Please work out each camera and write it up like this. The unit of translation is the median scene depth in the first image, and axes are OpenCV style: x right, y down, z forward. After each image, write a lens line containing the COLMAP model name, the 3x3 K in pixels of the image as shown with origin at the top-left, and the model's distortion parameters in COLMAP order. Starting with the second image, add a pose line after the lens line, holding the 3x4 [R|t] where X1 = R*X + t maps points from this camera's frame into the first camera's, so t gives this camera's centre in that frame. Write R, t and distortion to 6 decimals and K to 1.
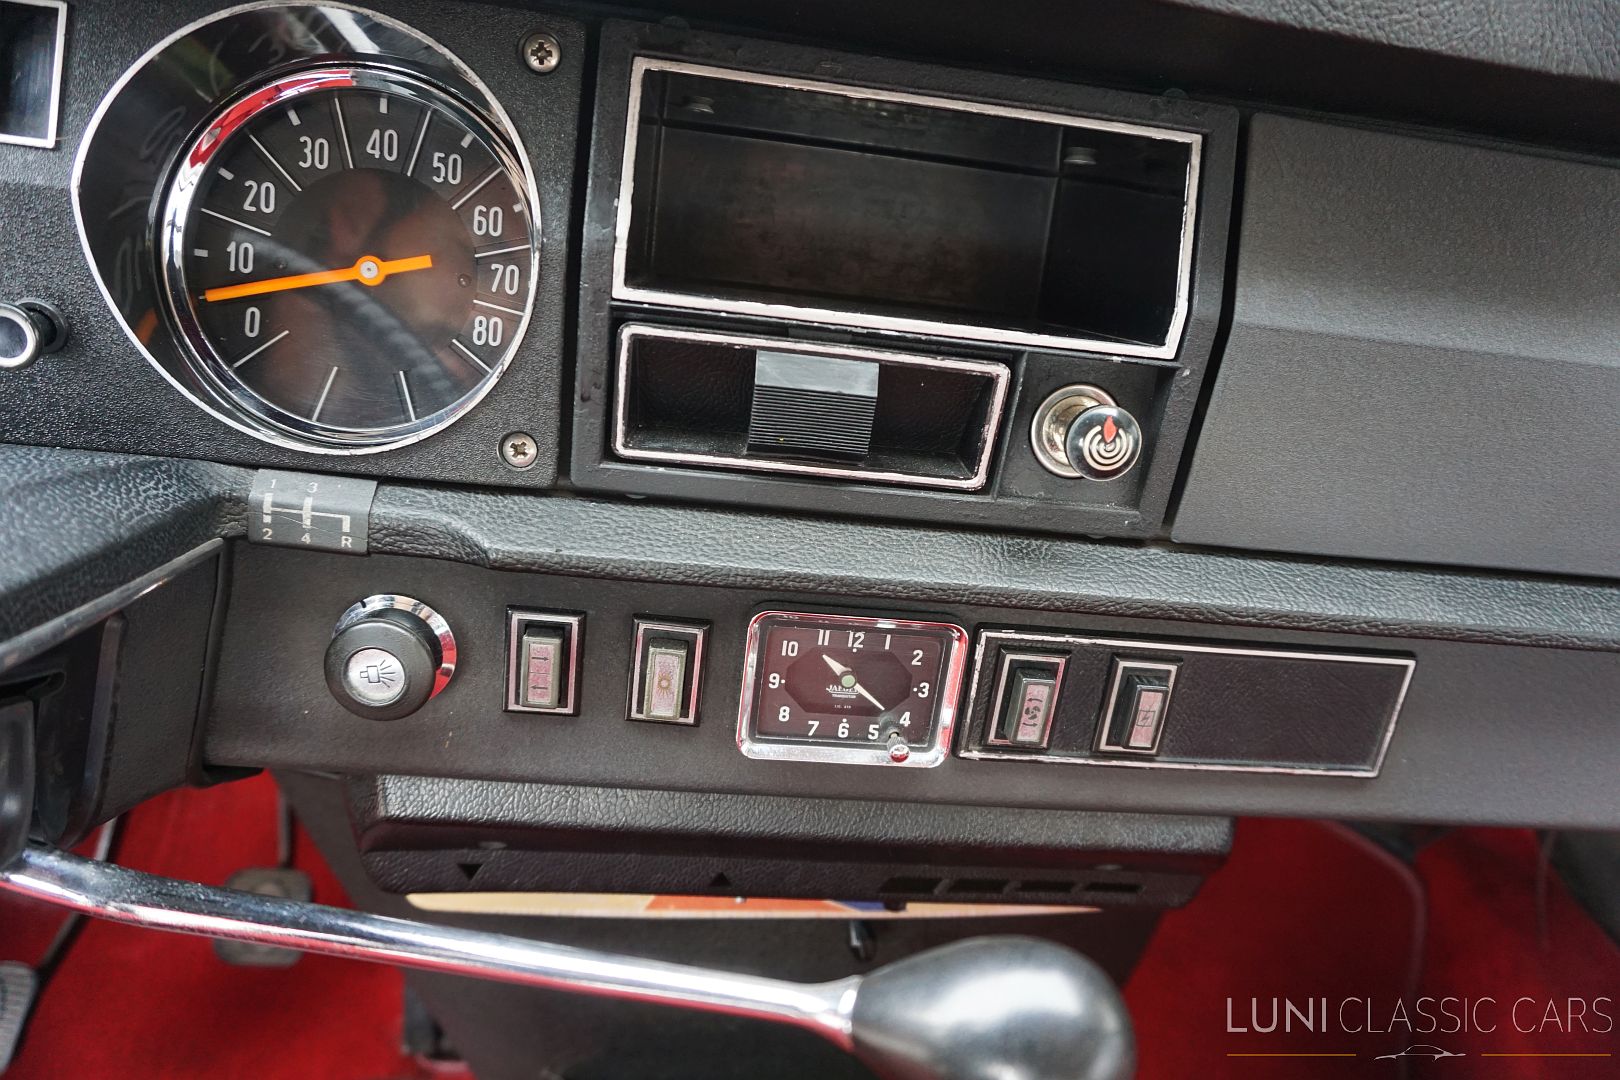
lens RADIAL K [[1103.5, 0, 810.0], [0, 1103.5, 540.0], [0, 0, 1]] dist [-0.055569, 0.046289]
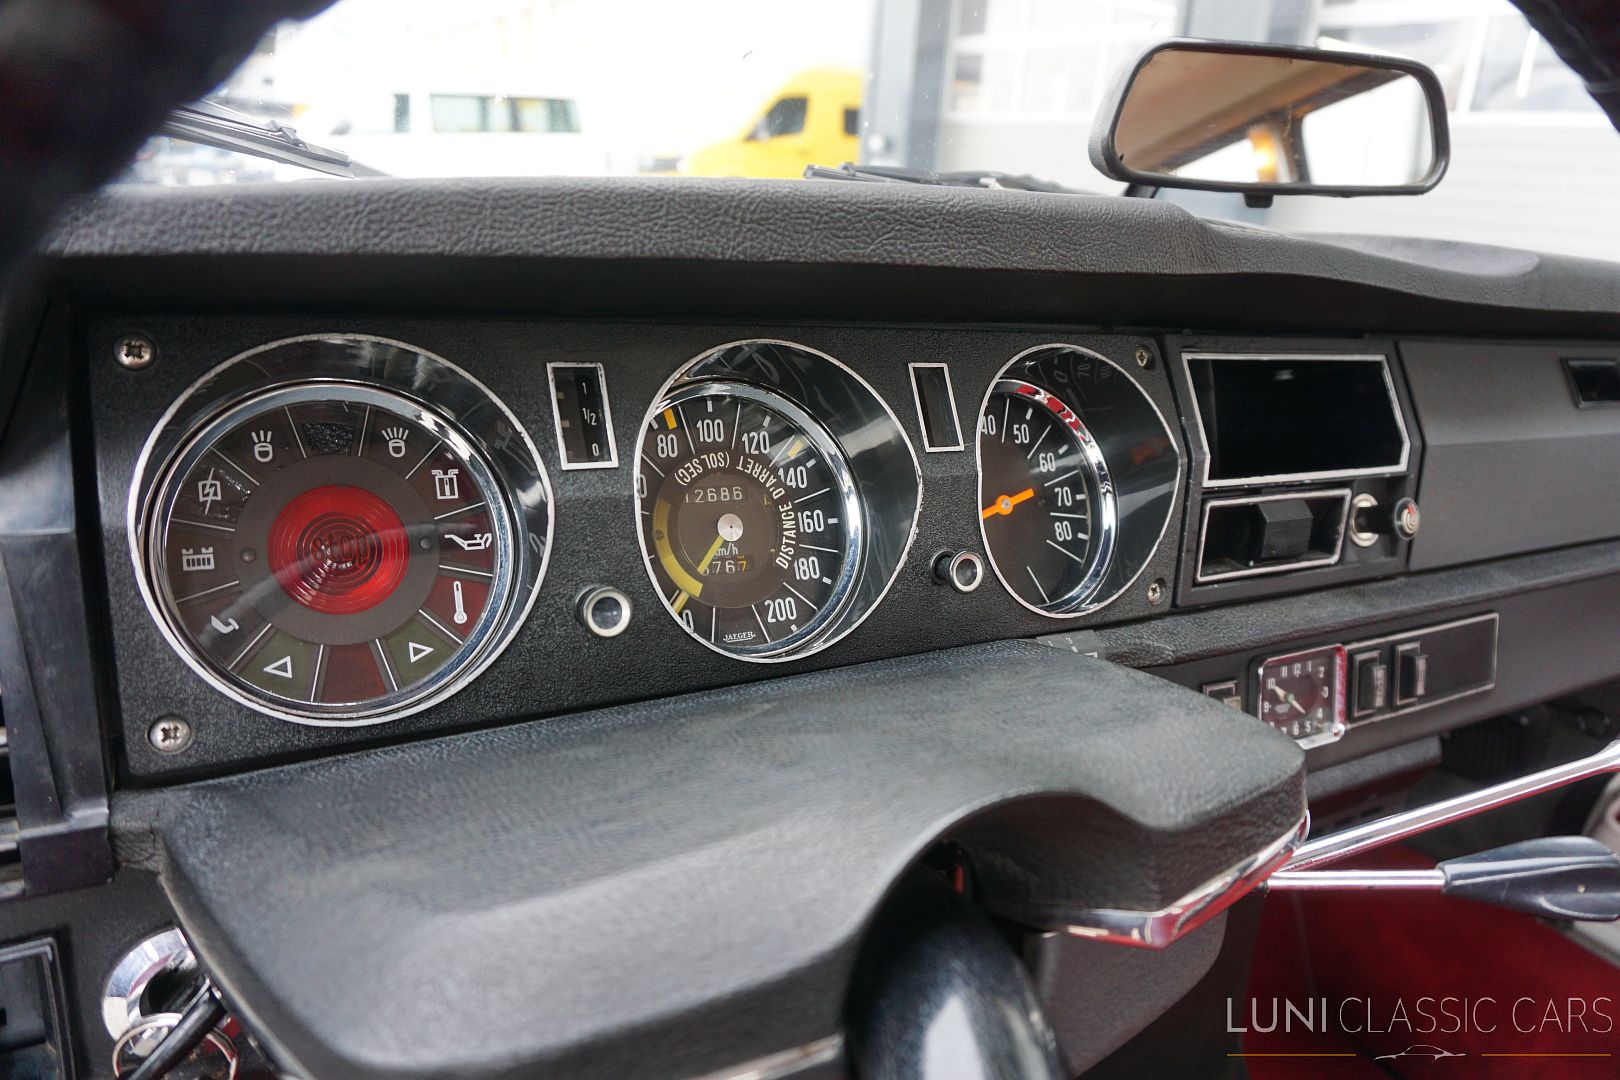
lens RADIAL K [[1103.5, 0, 810.0], [0, 1103.5, 540.0], [0, 0, 1]] dist [-0.055569, 0.046289]
pose [[0.901939, -0.191657, 0.387006, -1.240548], [0.263221, 0.954405, -0.140802, -0.055916], [-0.342375, 0.228863, 0.911264, -0.286809]]
